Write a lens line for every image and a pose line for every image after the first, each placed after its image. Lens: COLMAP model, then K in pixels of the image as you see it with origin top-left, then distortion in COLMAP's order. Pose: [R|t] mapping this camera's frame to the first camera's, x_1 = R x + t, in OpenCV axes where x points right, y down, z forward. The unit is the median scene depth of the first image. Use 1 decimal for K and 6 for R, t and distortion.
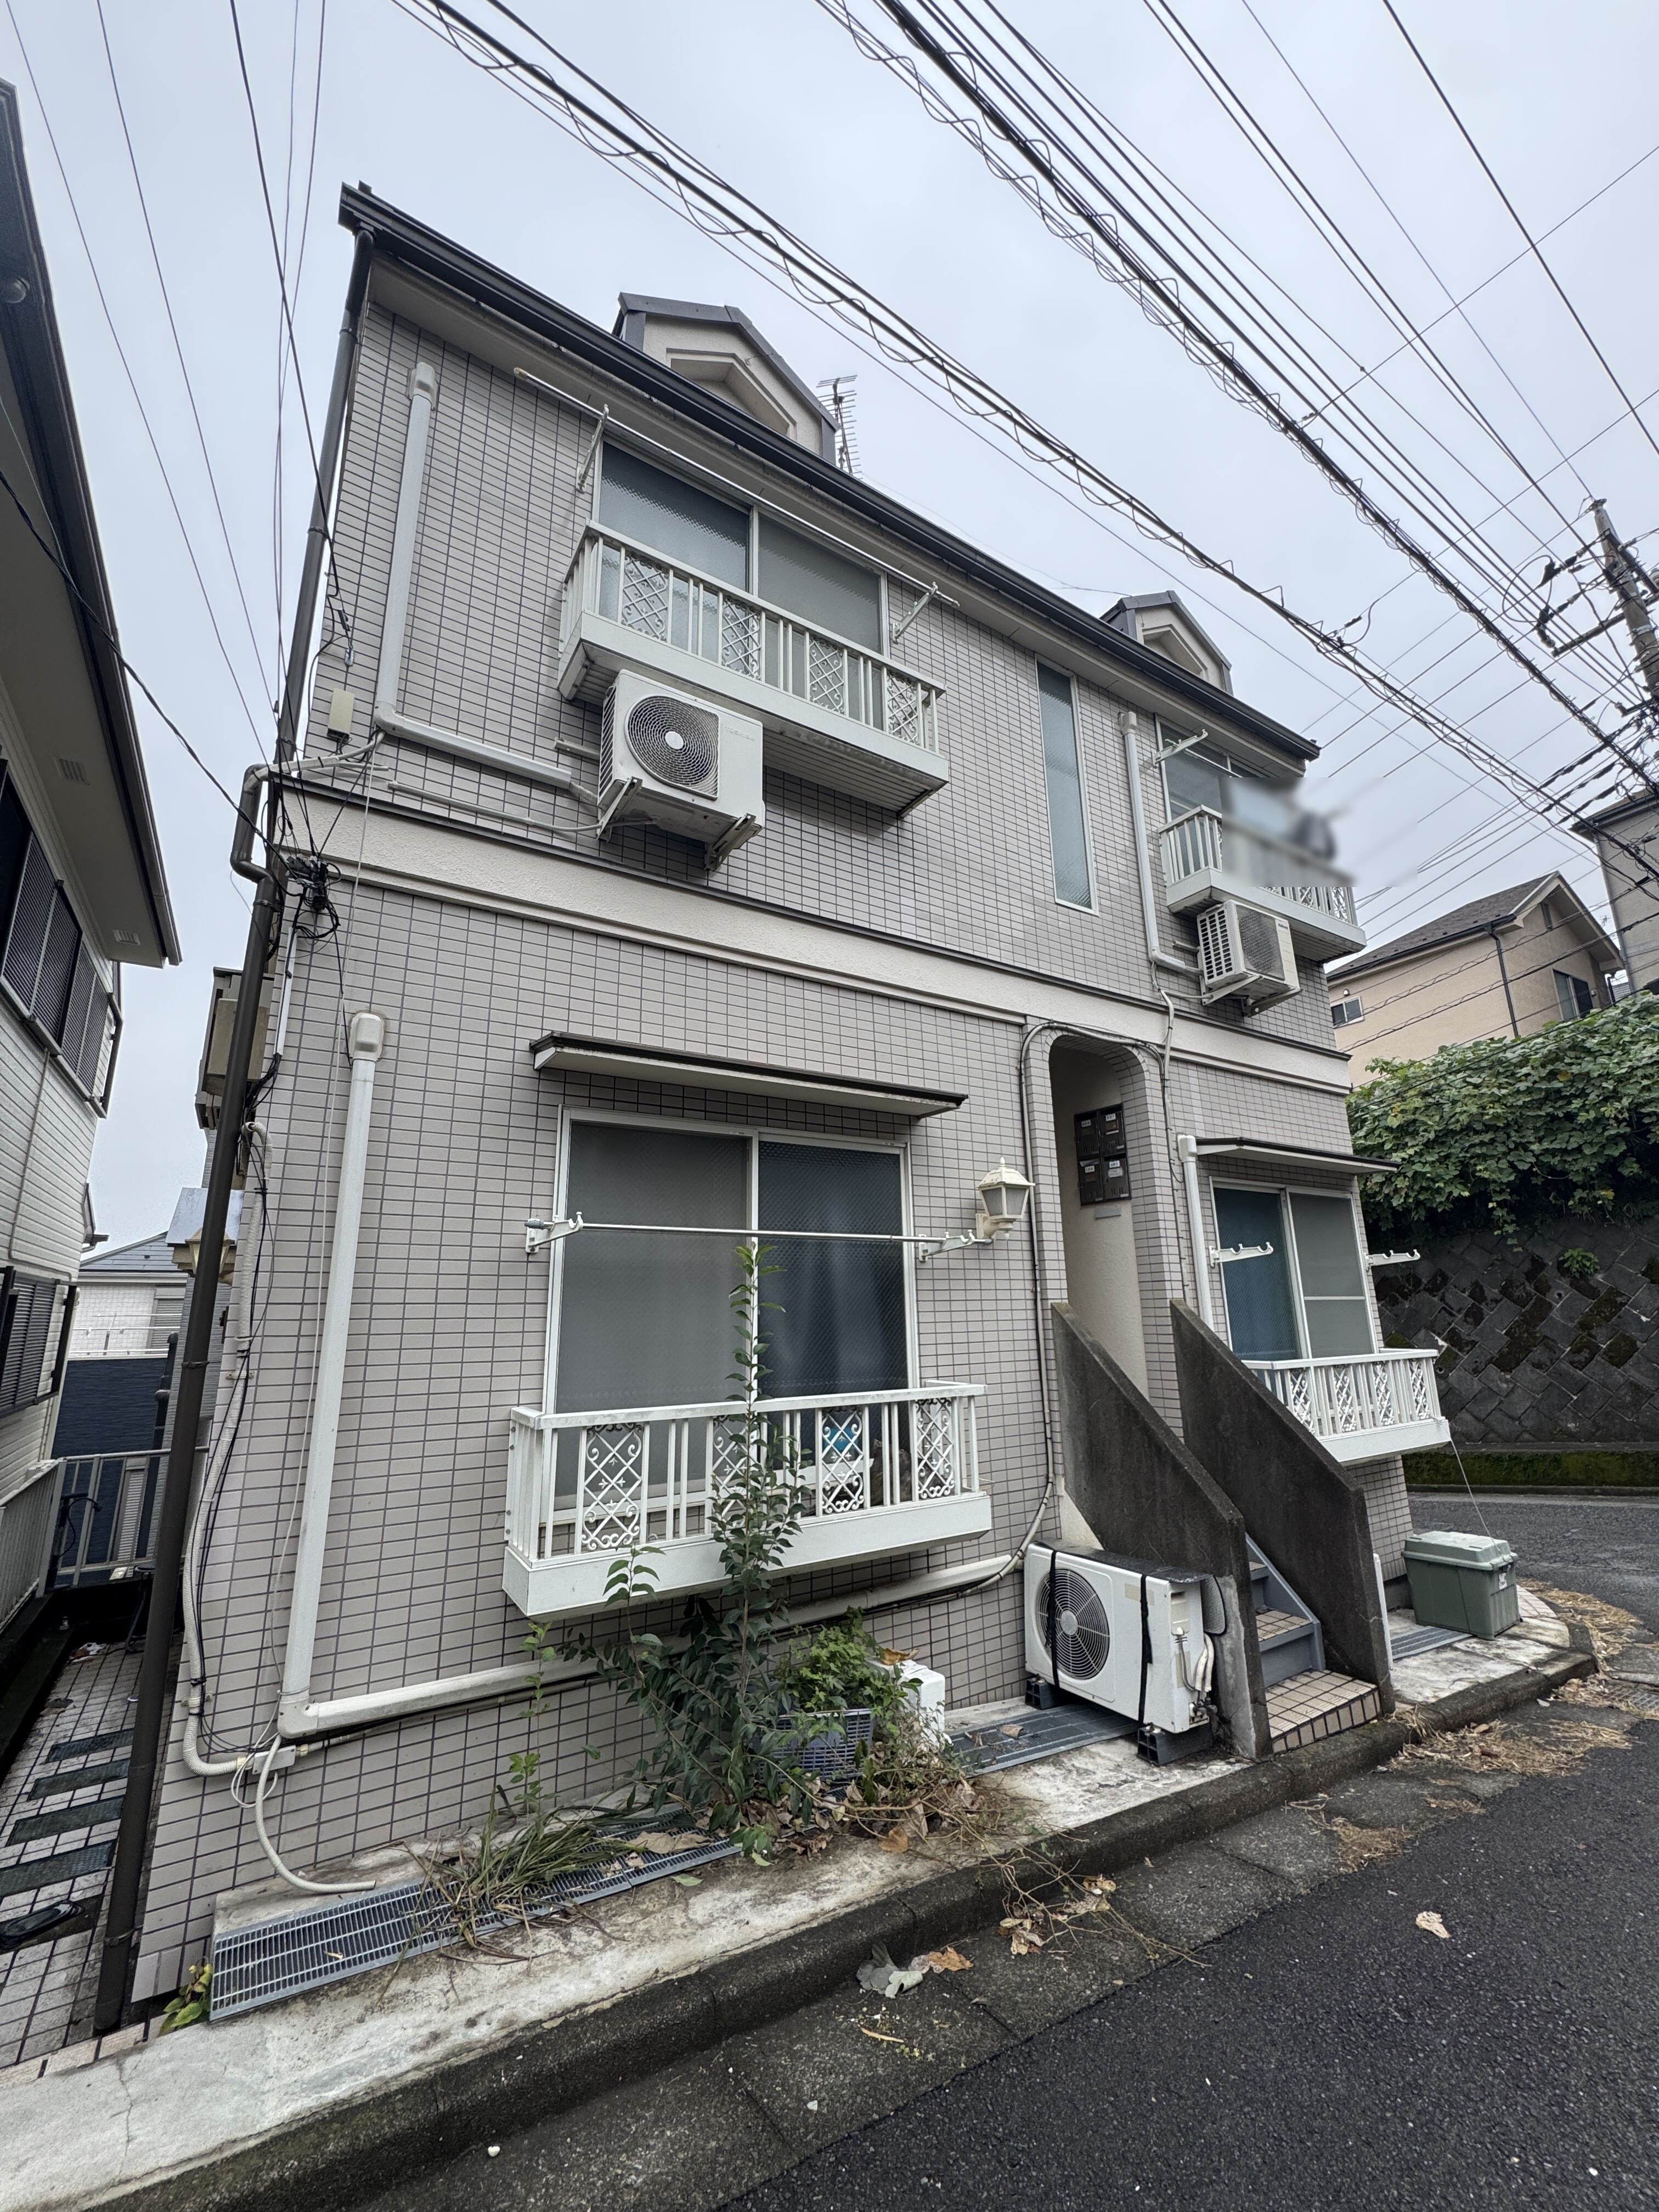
lens RADIAL K [[882.1, 0, 827.7], [0, 882.1, 1101.3], [0, 0, 1]] dist [-0.003759, 0.000561]
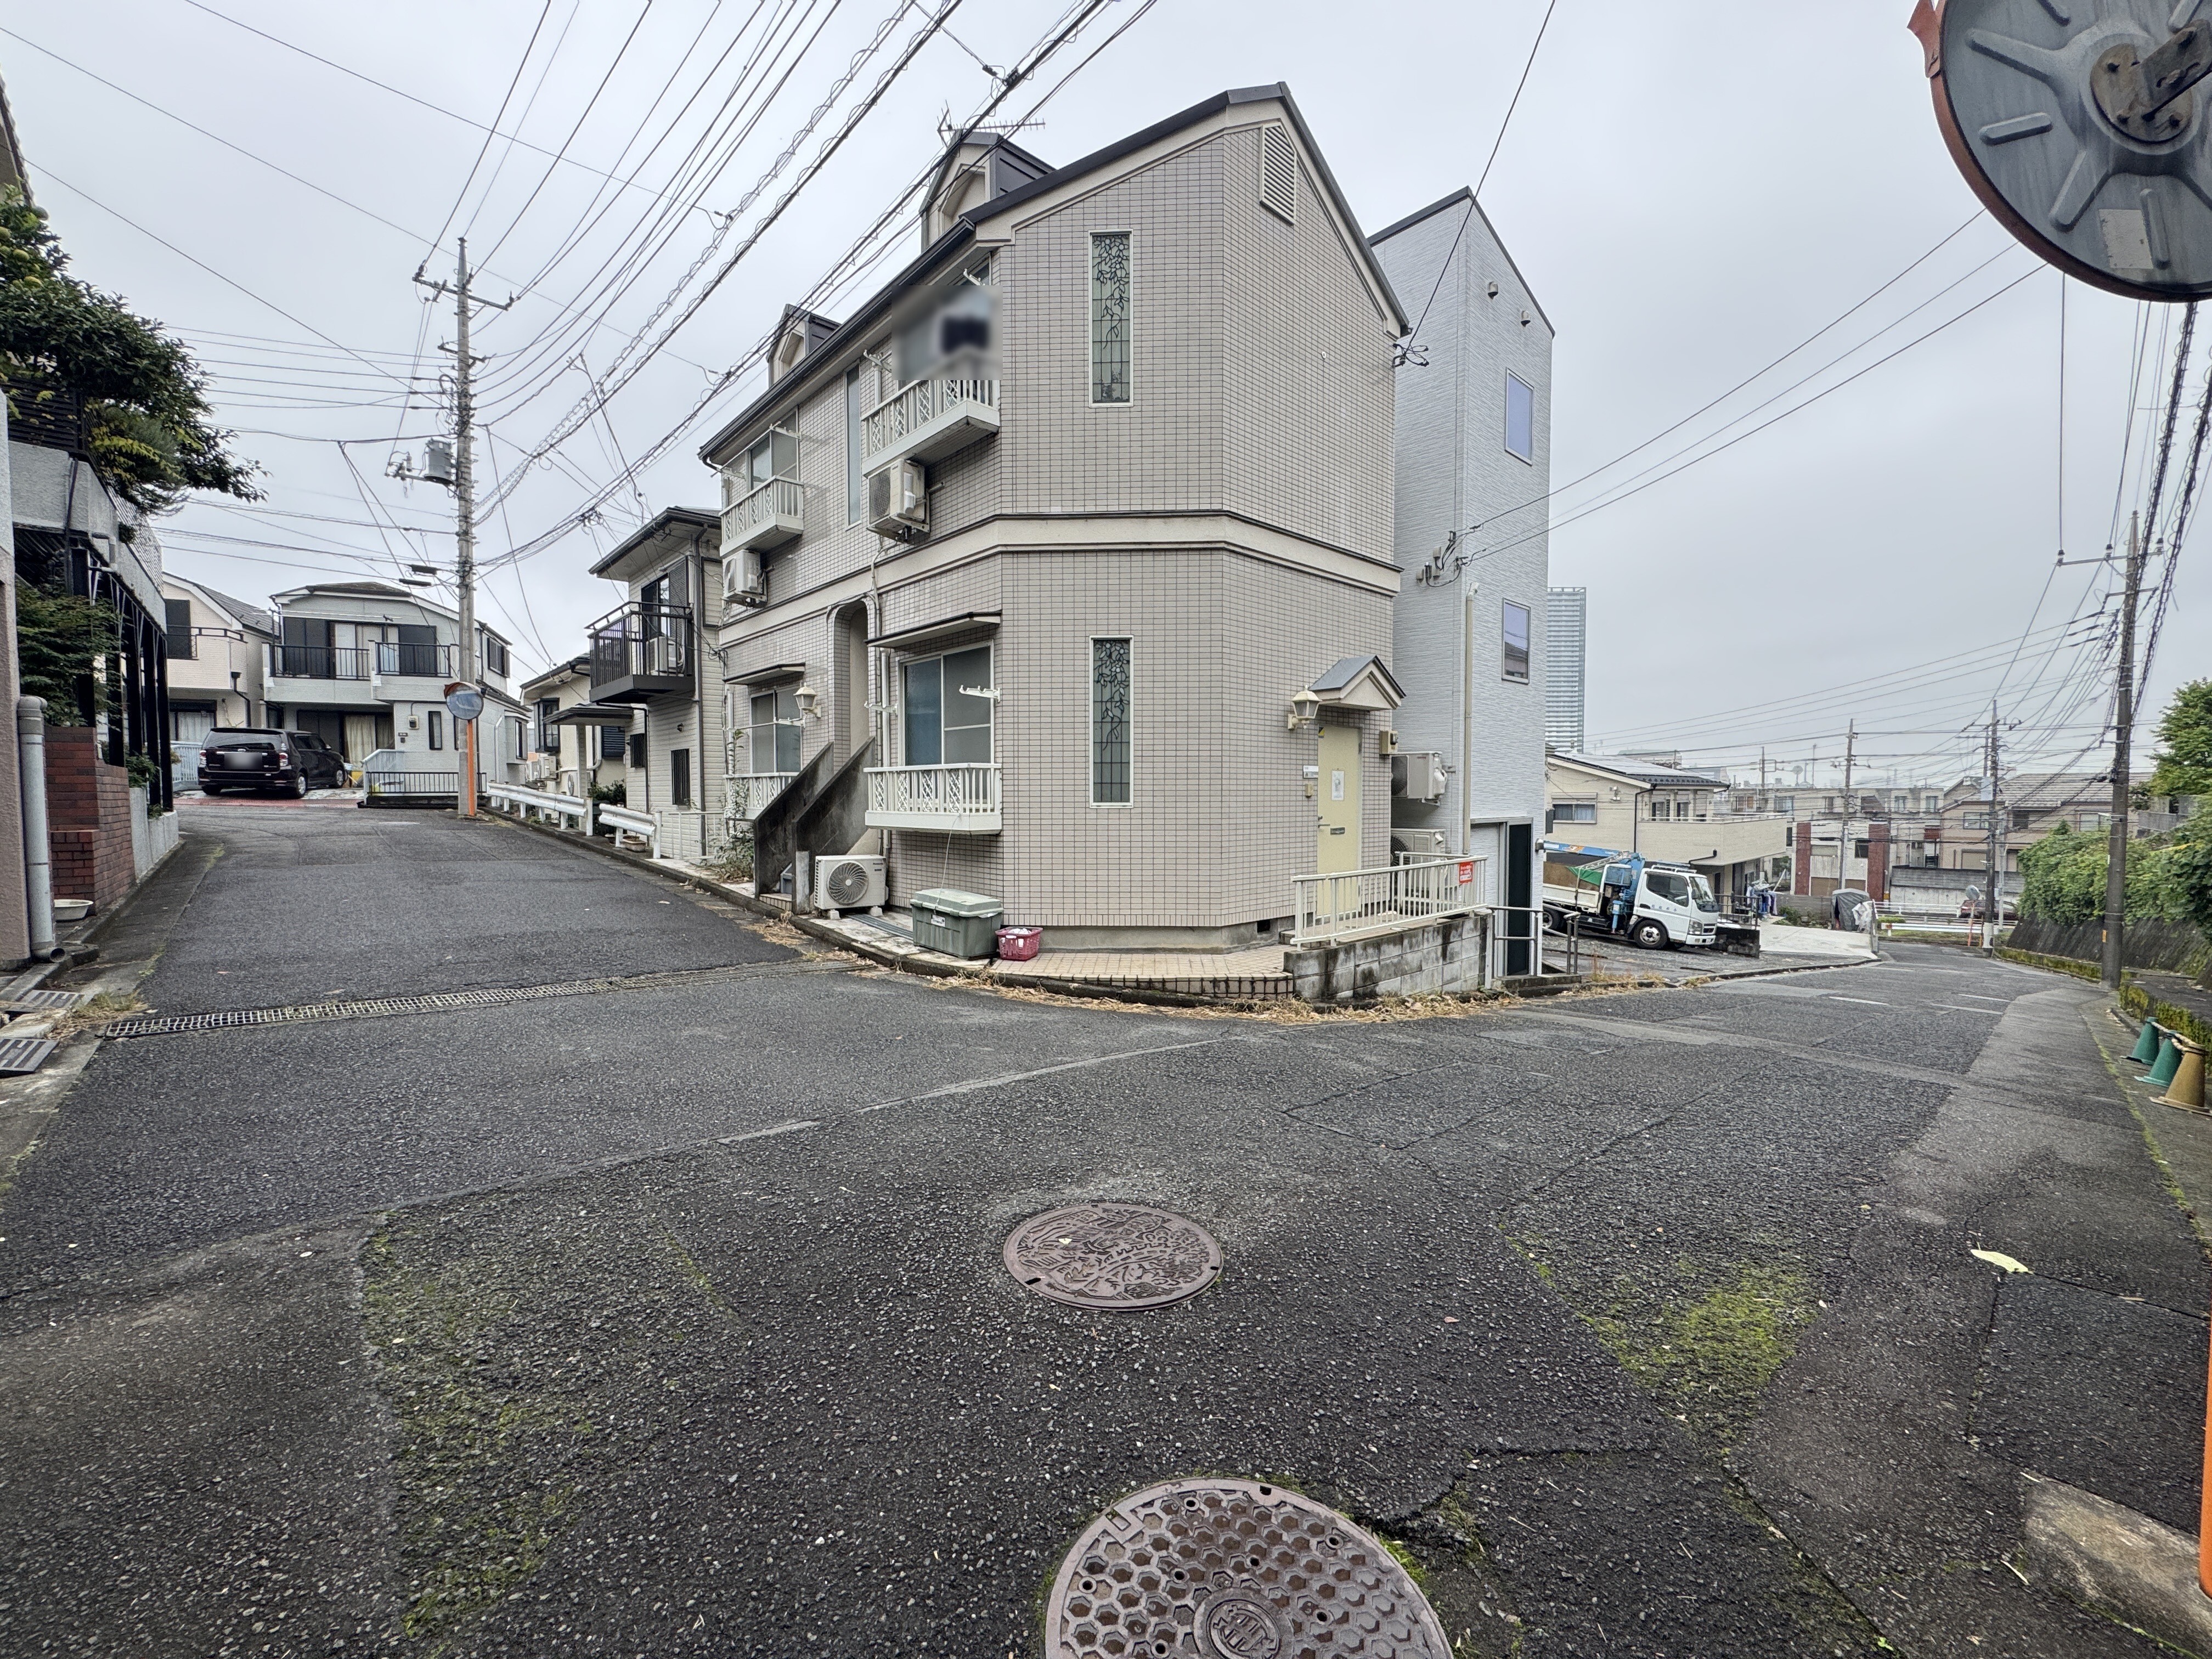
lens RADIAL K [[882.1, 0, 1103.6], [0, 882.1, 828.5], [0, 0, 1]] dist [-0.003759, 0.000561]
pose [[0.170139, 0.052994, -0.983994, 2.893240], [0.228802, 0.969139, 0.091755, 0.441665], [0.958490, -0.240751, 0.152763, 1.418089]]
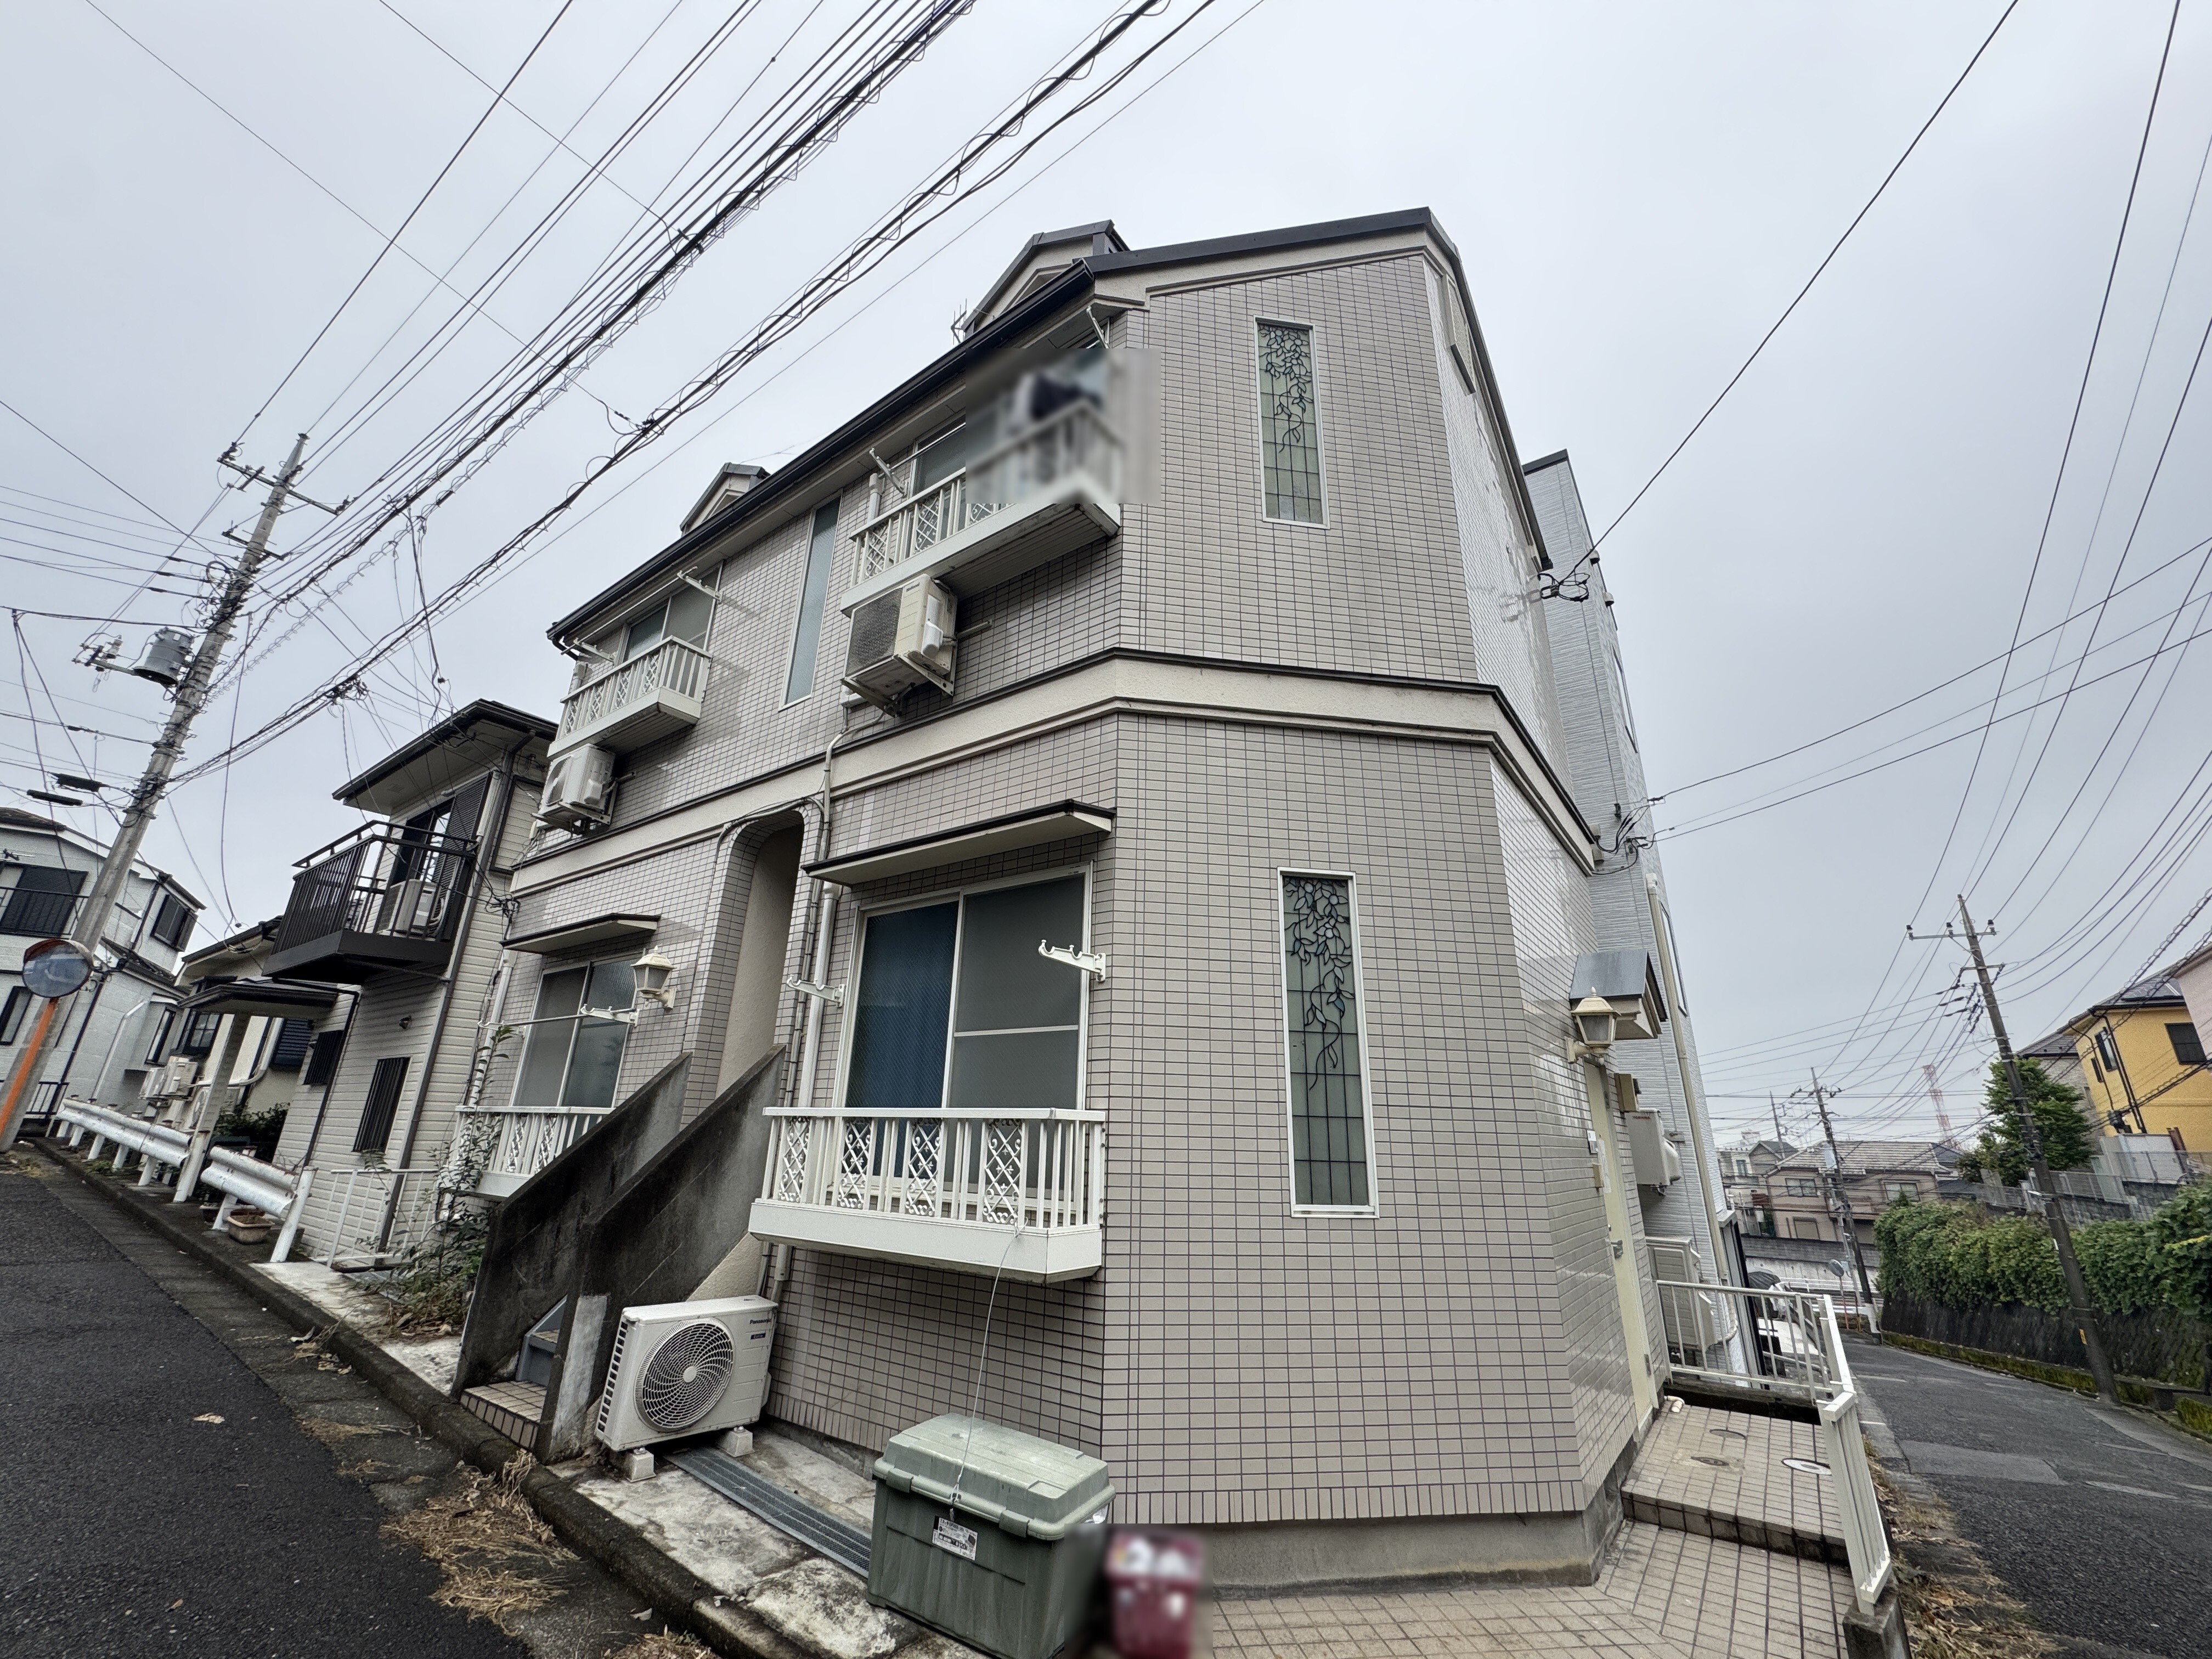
lens RADIAL K [[882.1, 0, 1103.5], [0, 882.1, 828.5], [0, 0, 1]] dist [-0.003759, 0.000561]
pose [[0.359570, -0.286469, -0.888057, 1.846237], [0.187333, 0.954494, -0.232050, 0.362800], [0.914120, -0.082924, 0.396872, 1.195900]]
